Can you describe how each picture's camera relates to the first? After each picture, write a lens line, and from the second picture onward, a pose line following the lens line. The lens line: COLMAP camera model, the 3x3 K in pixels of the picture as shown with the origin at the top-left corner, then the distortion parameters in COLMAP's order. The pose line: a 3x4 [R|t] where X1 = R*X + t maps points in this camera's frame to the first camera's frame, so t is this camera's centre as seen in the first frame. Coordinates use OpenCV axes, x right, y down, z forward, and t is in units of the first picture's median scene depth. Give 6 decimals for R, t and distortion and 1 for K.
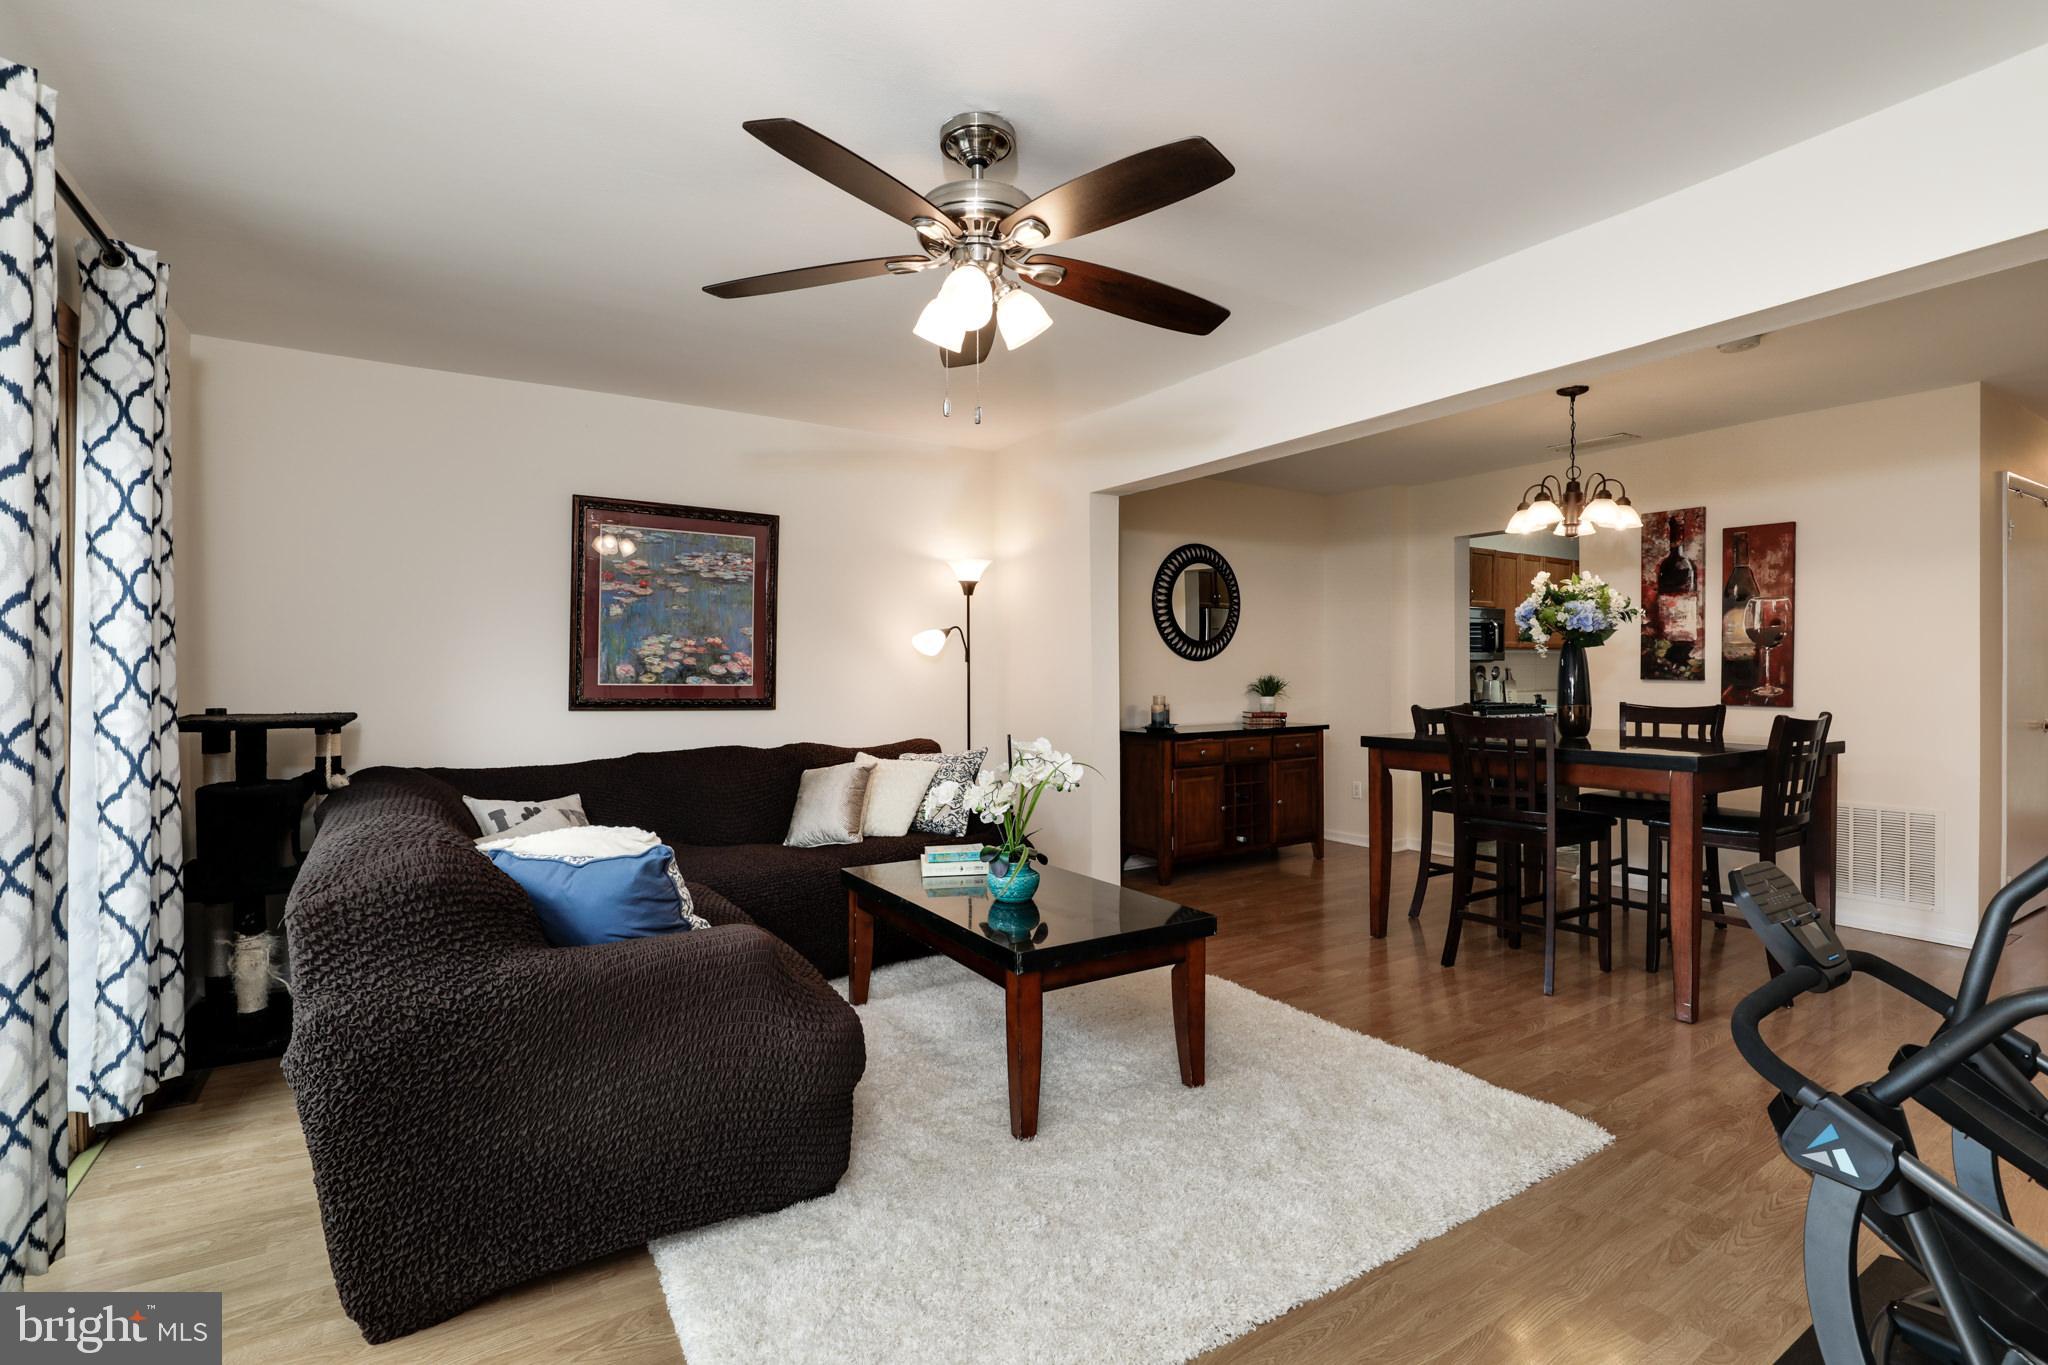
lens RADIAL K [[943.1, 0, 1038.5], [0, 943.1, 677.0], [0, 0, 1]] dist [-0.025688, 0.005621]
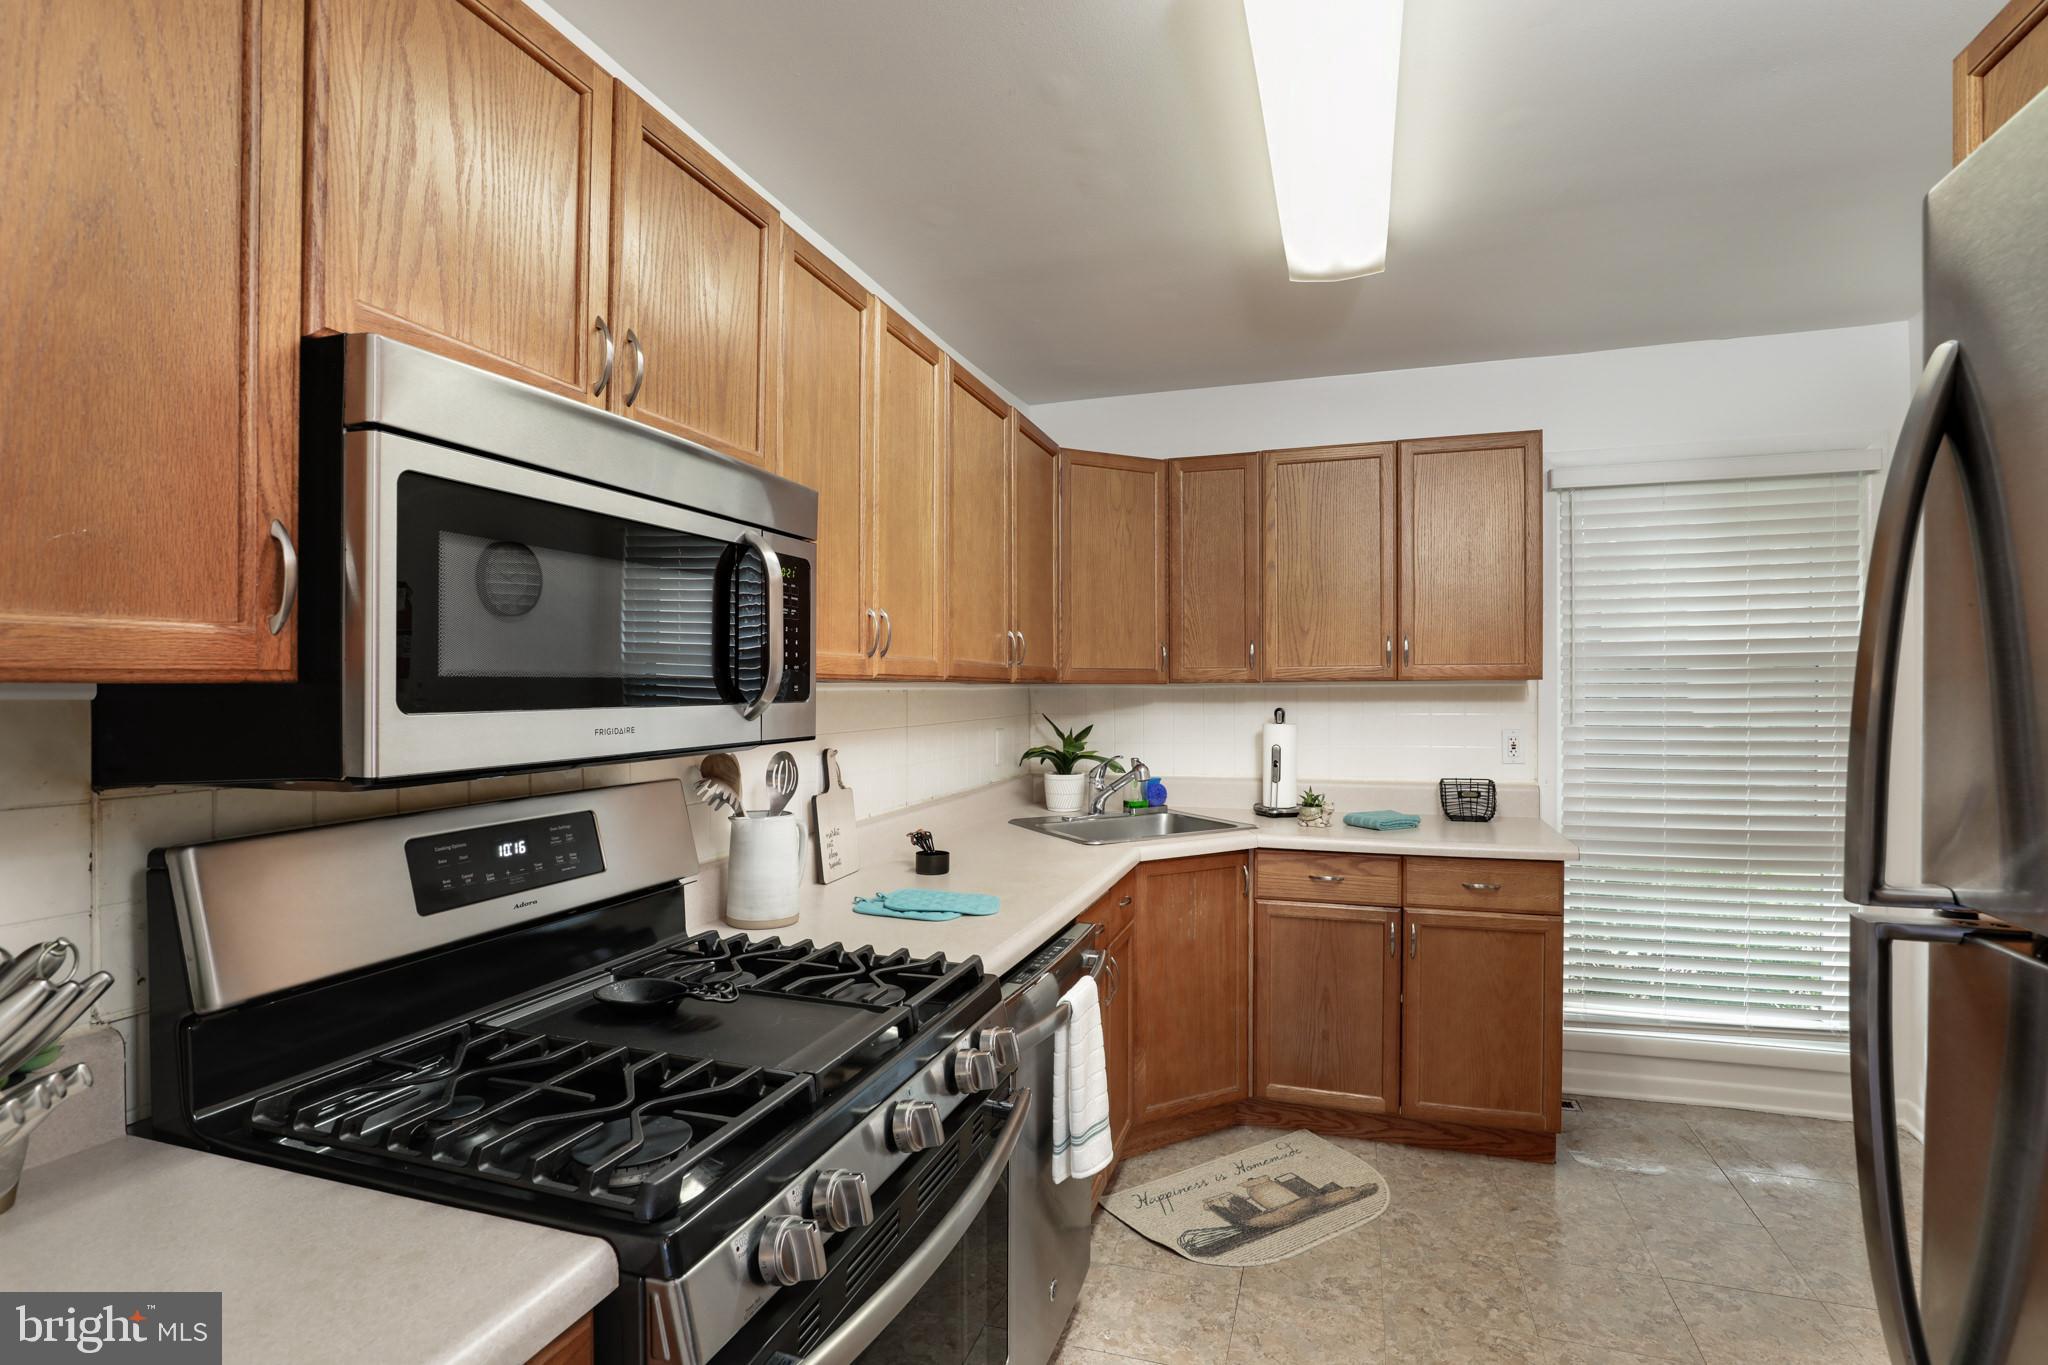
lens RADIAL K [[971.7, 0, 1033.6], [0, 971.7, 697.5], [0, 0, 1]] dist [-0.017547, 0.000199]
pose [[0.778800, -0.006724, 0.627236, 0.595633], [0.009715, 0.999952, -0.001343, -0.039848], [-0.627197, 0.007139, 0.778828, 1.193506]]
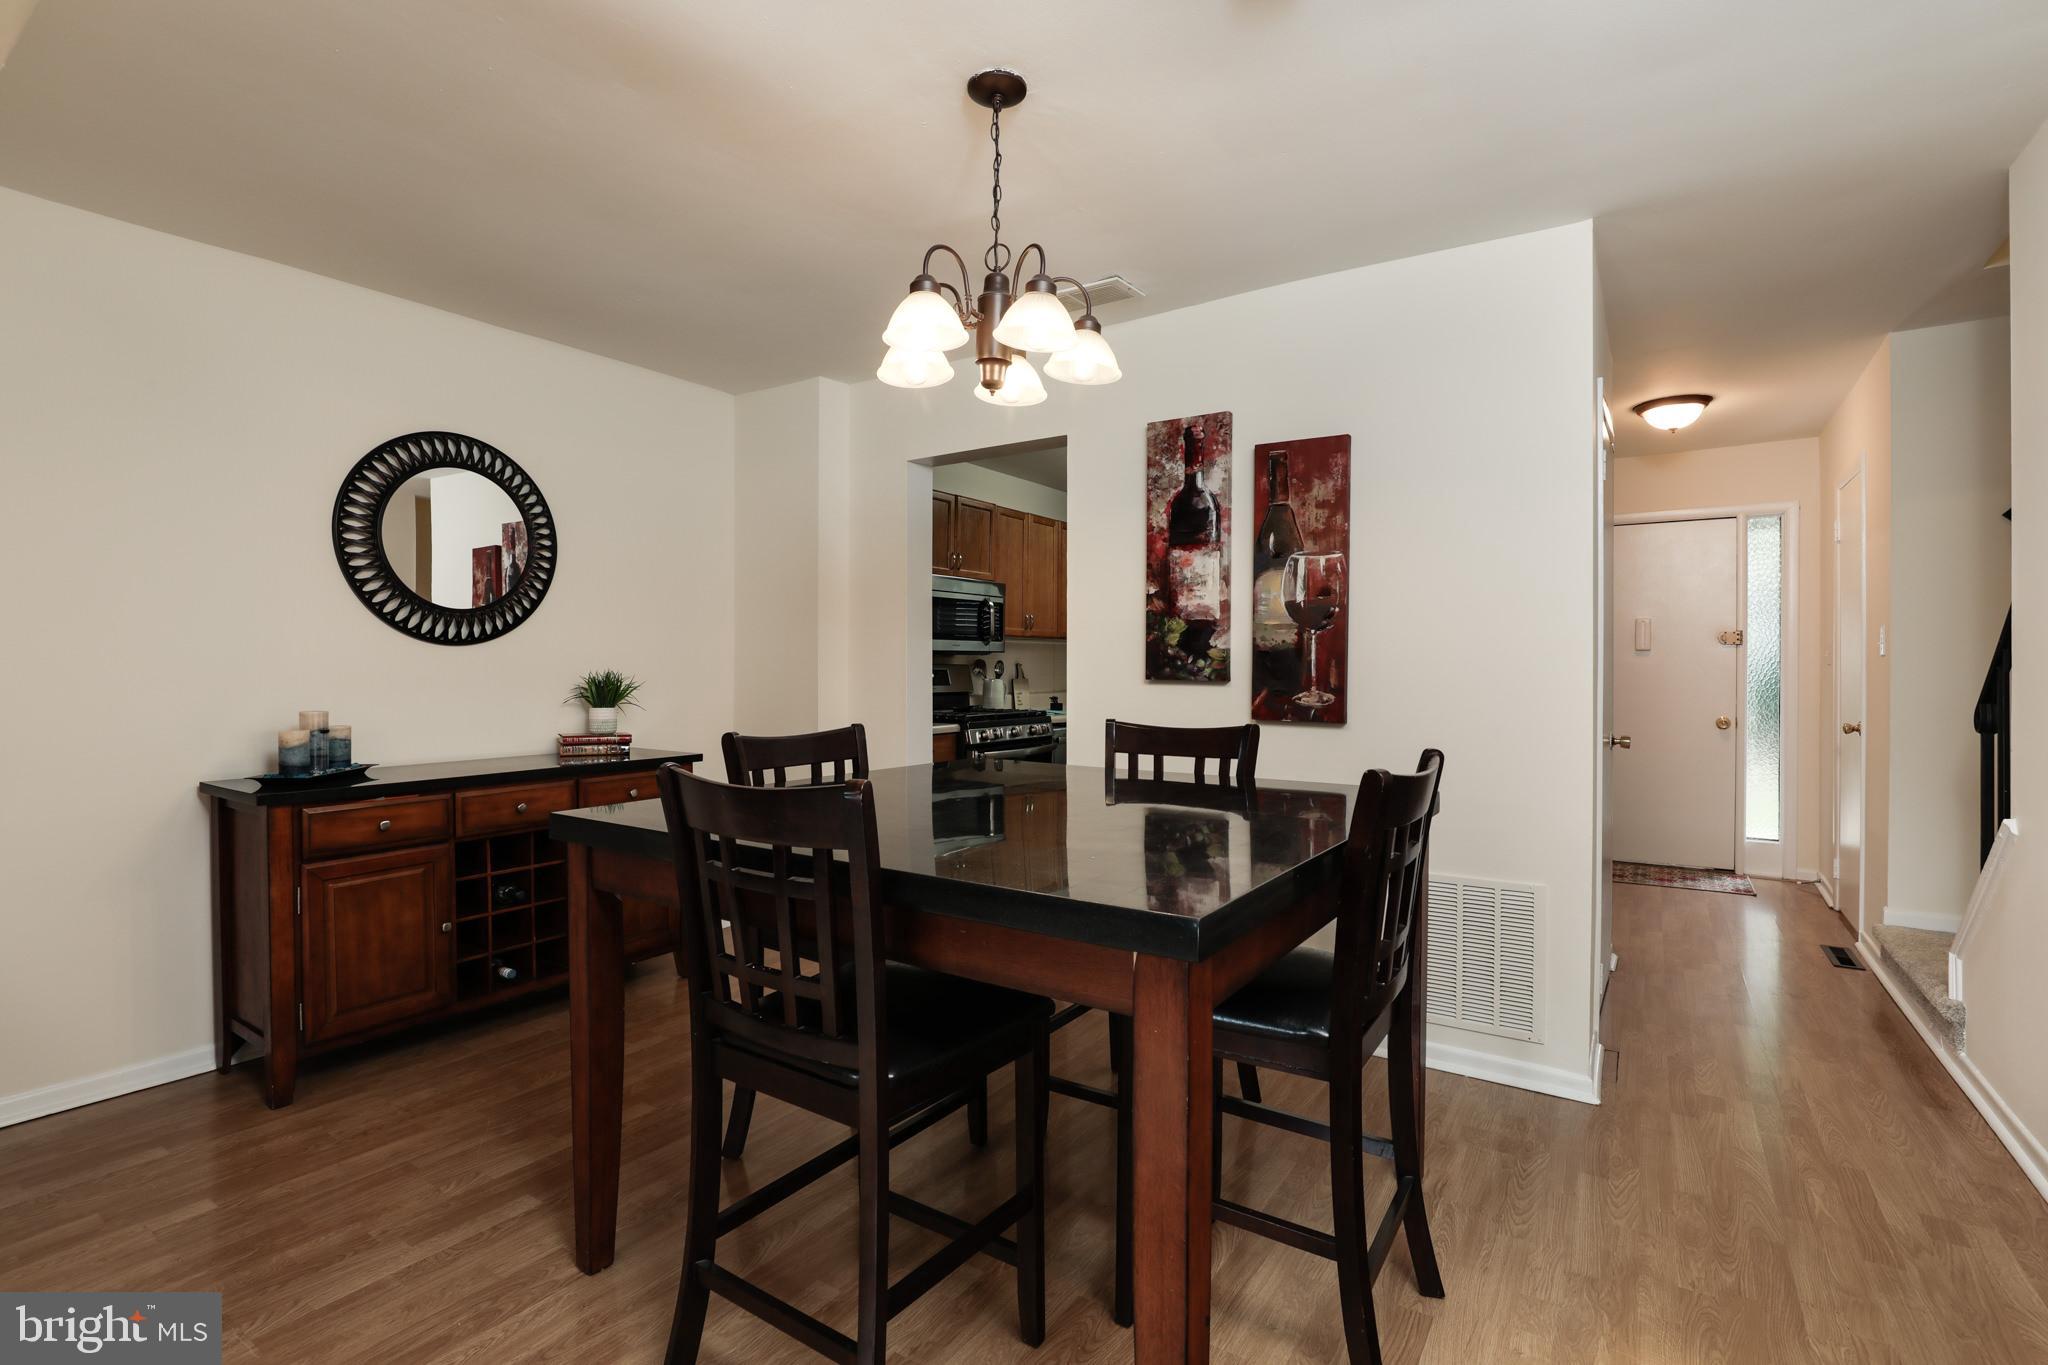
lens RADIAL K [[943.1, 0, 1023.7], [0, 943.1, 667.7], [0, 0, 1]] dist [-0.025688, 0.005621]
pose [[0.922345, 0.004705, 0.386339, 0.331758], [-0.002133, 0.999973, -0.007084, -0.001177], [-0.386362, 0.005709, 0.922330, 0.454978]]
